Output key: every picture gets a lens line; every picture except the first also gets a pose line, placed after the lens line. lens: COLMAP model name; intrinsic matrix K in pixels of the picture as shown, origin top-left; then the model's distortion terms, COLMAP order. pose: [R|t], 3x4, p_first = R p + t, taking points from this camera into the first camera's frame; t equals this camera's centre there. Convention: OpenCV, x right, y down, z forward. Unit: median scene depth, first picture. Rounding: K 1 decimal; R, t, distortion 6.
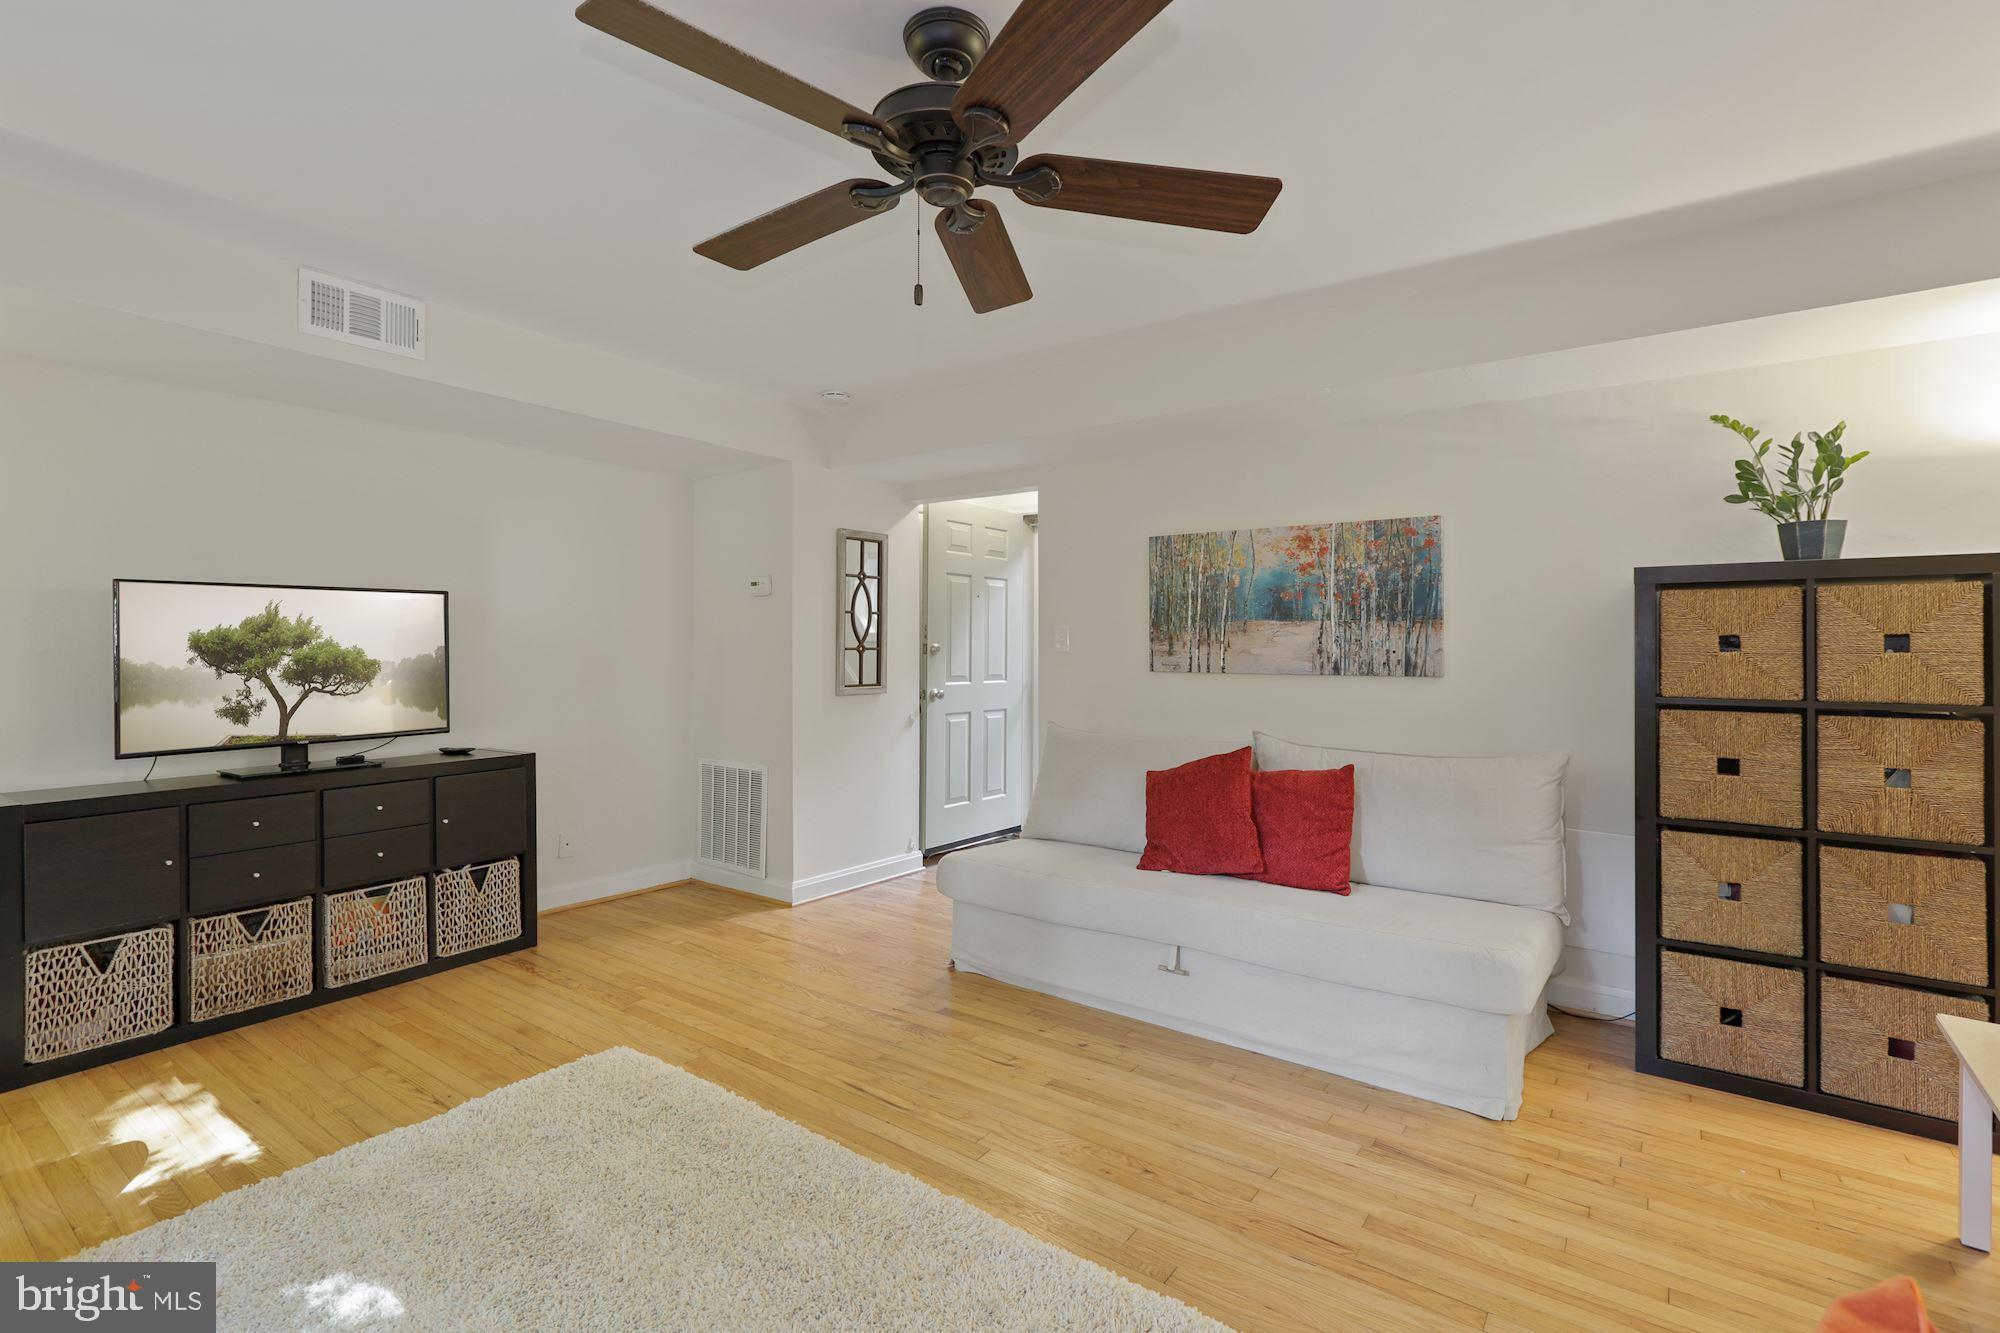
lens RADIAL K [[910.3, 0, 1006.6], [0, 910.3, 646.2], [0, 0, 1]] dist [0.001661, -0.000452]
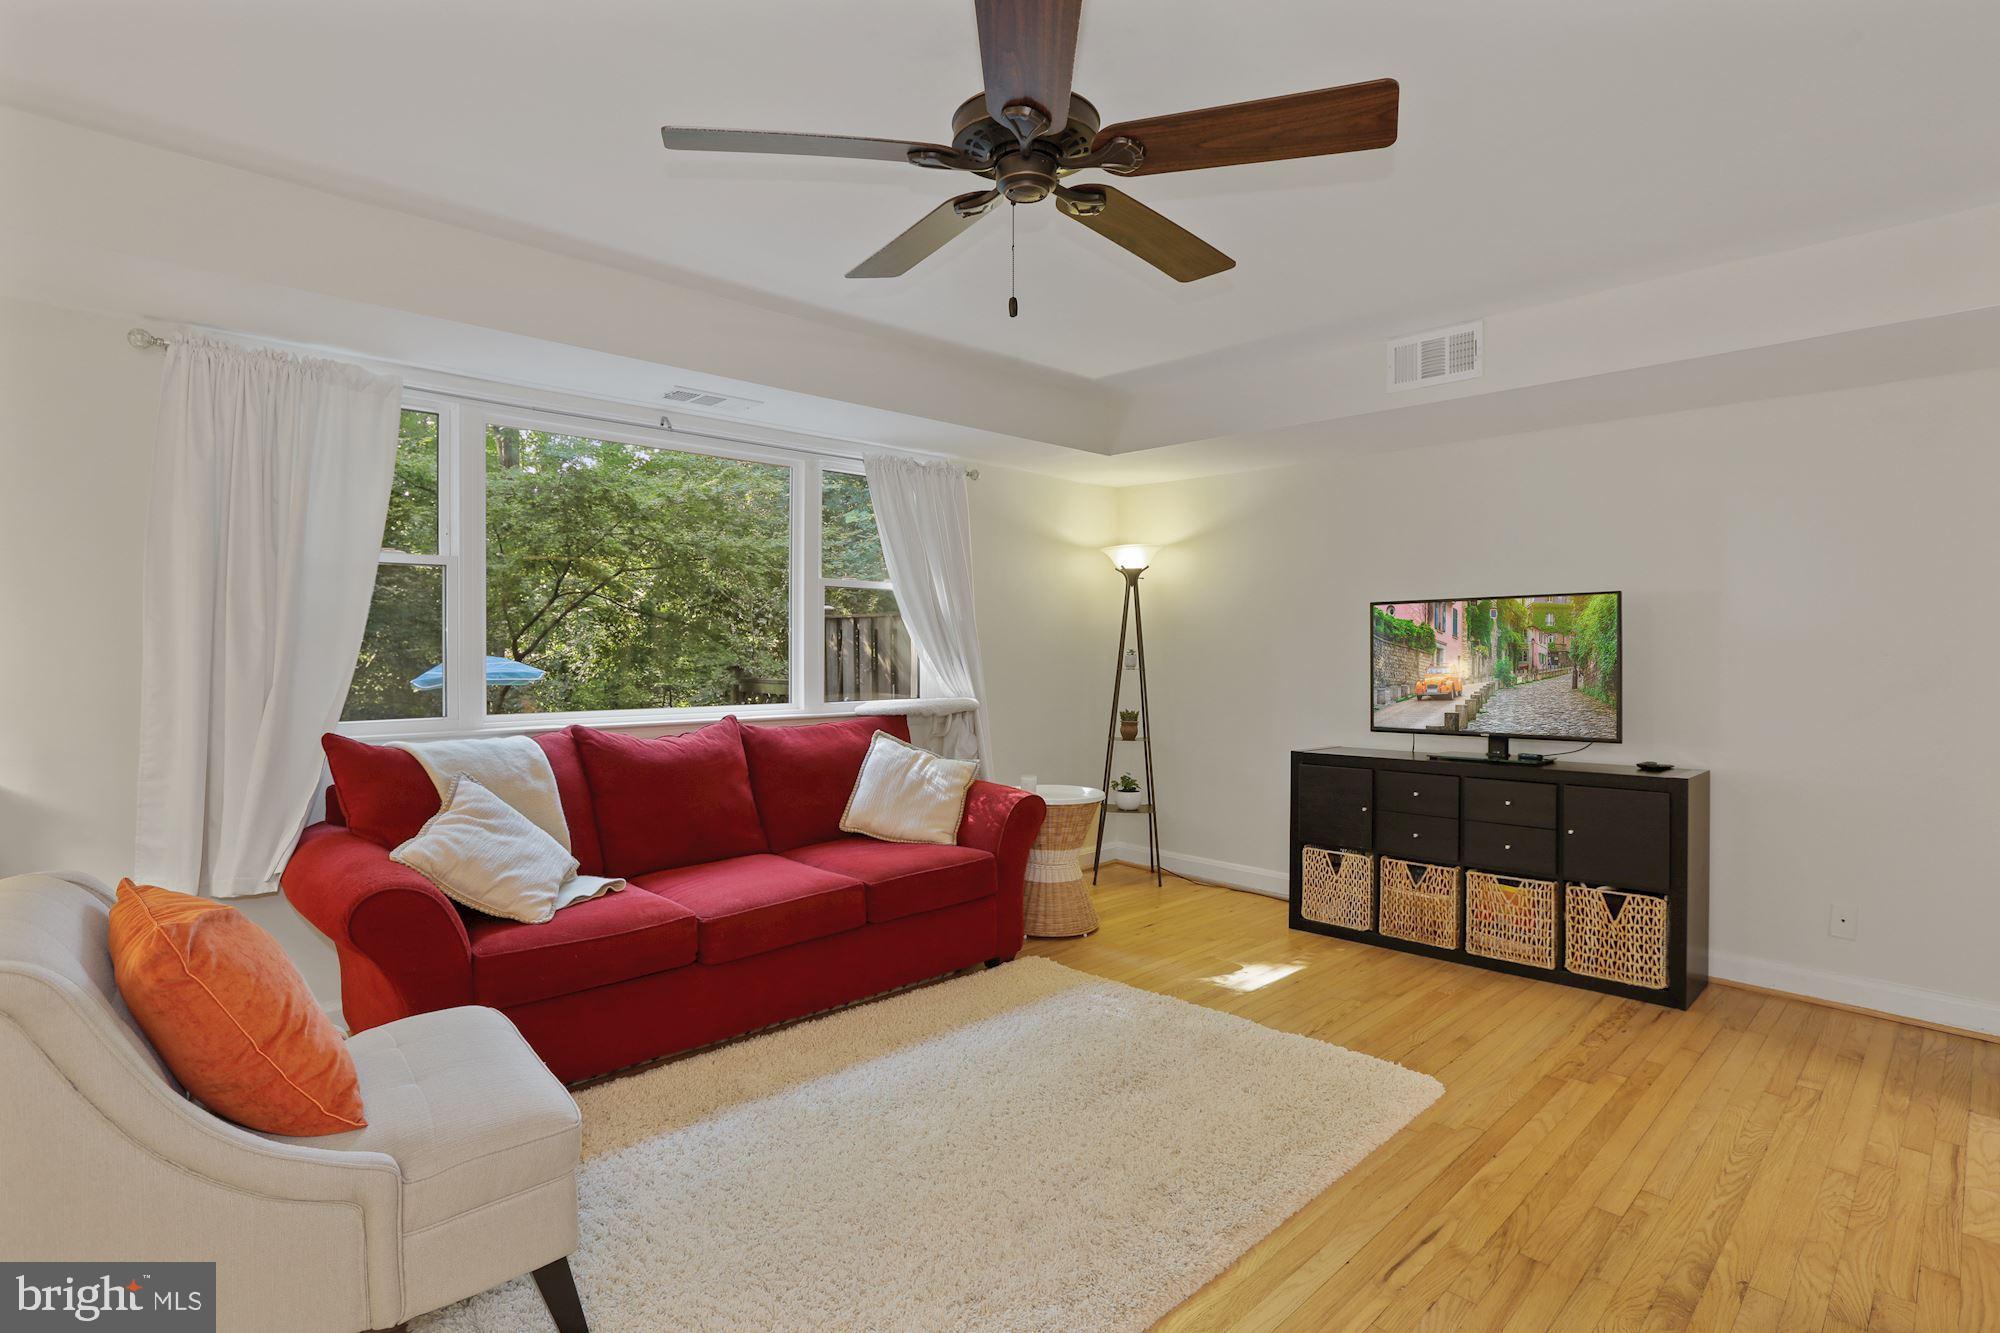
lens RADIAL K [[992.7, 0, 1009.2], [0, 992.7, 658.5], [0, 0, 1]] dist [-0.012913, 0.000876]
pose [[-0.173475, 0.006649, -0.984816, 0.507908], [0.001288, 0.999978, 0.006524, 0.001700], [0.984837, -0.000137, -0.173479, 0.589357]]
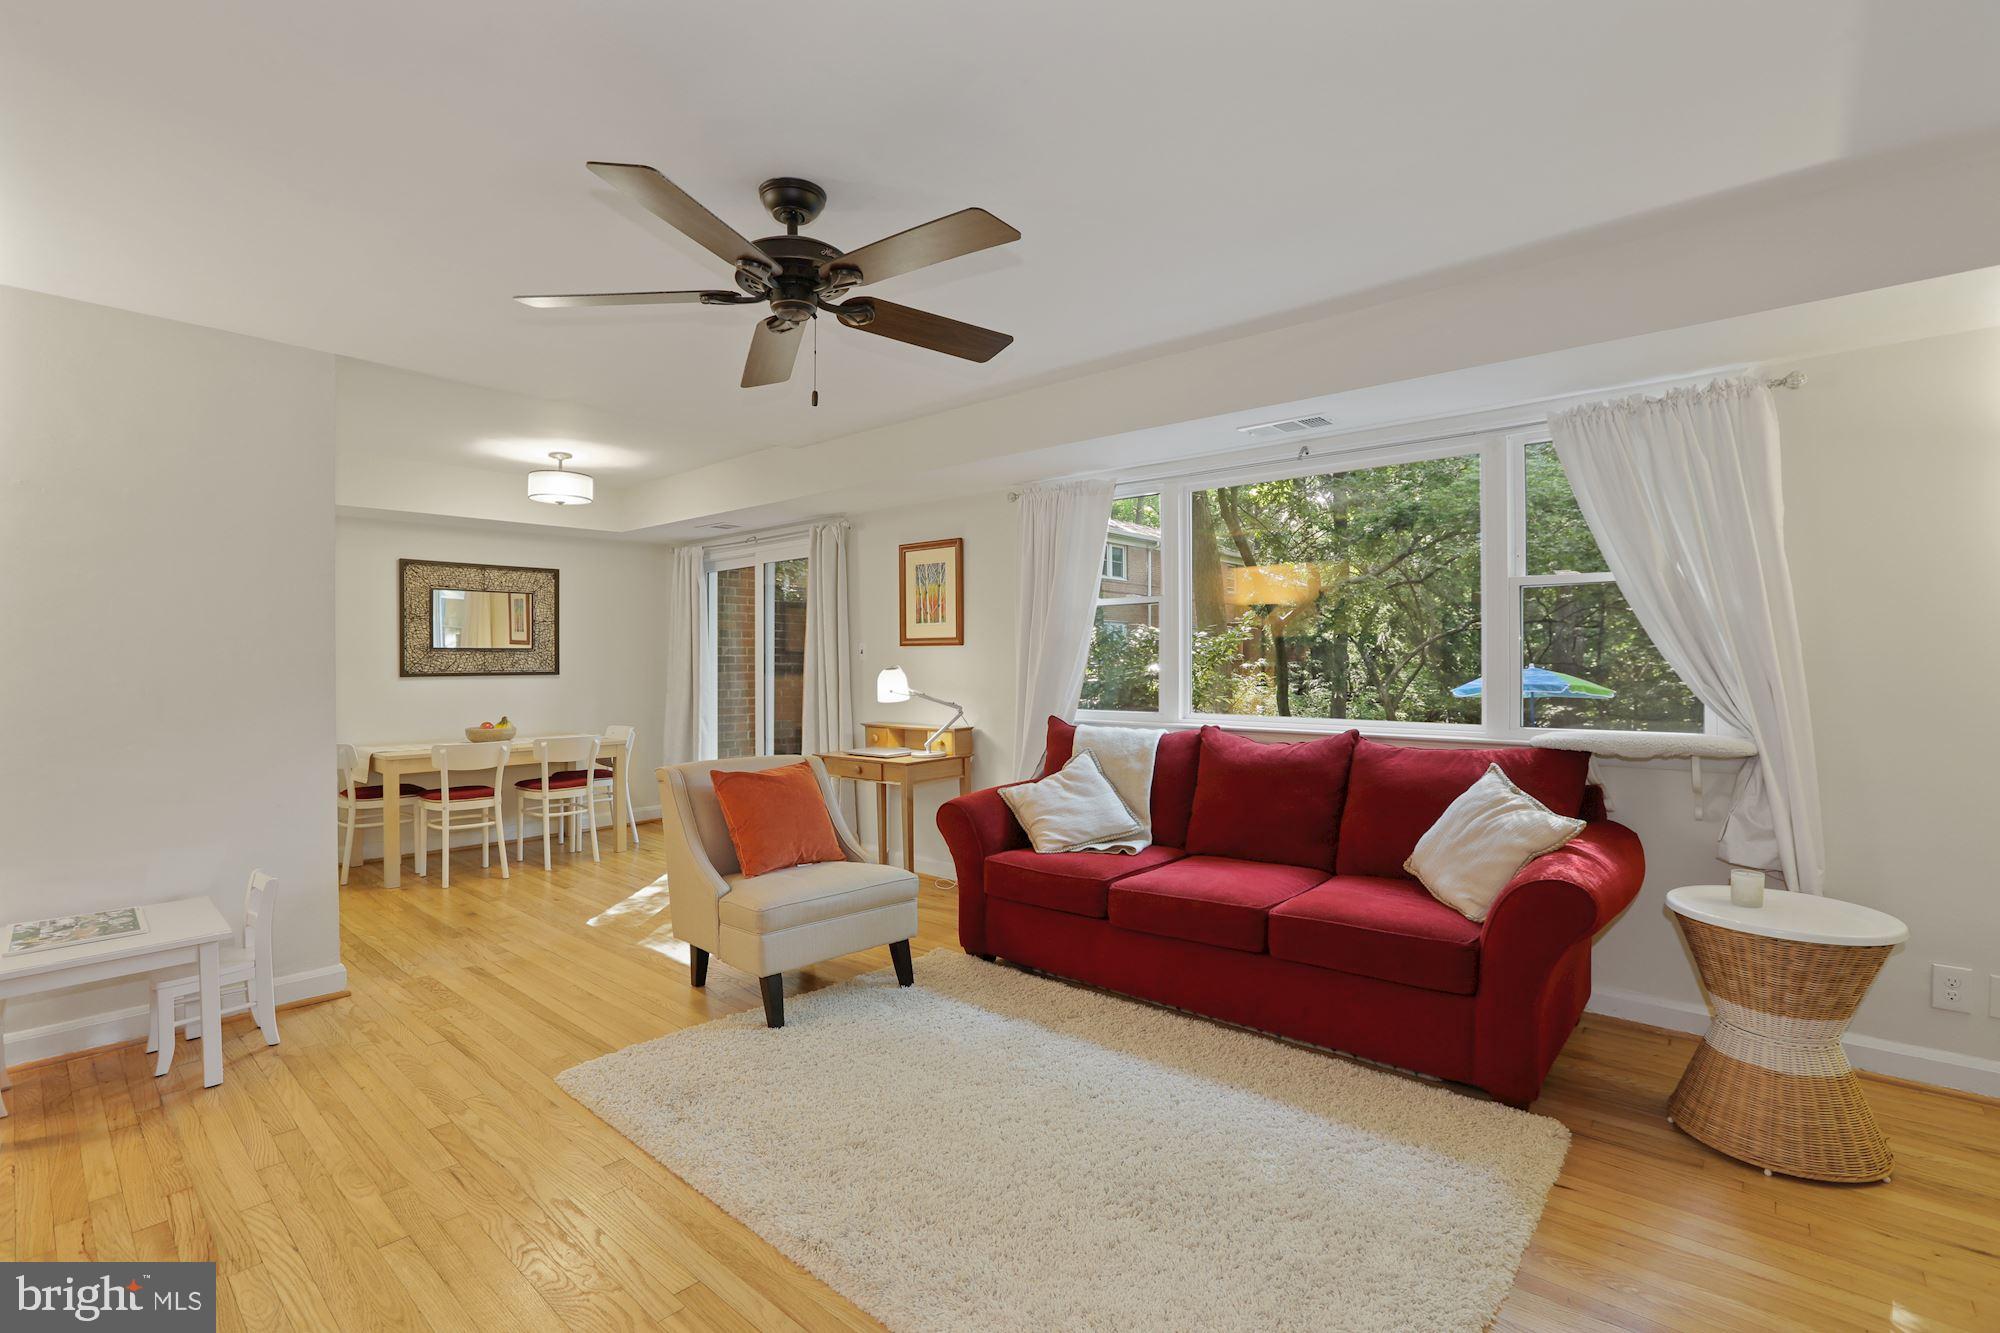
lens RADIAL K [[927.4, 0, 1000.0], [0, 927.4, 666.5], [0, 0, 1]] dist [-0.073624, 0.027942]
pose [[-0.995046, -0.001734, 0.099399, -0.248220], [-0.001347, 0.999991, 0.003962, -0.001356], [-0.099405, 0.003808, -0.995040, 1.136295]]
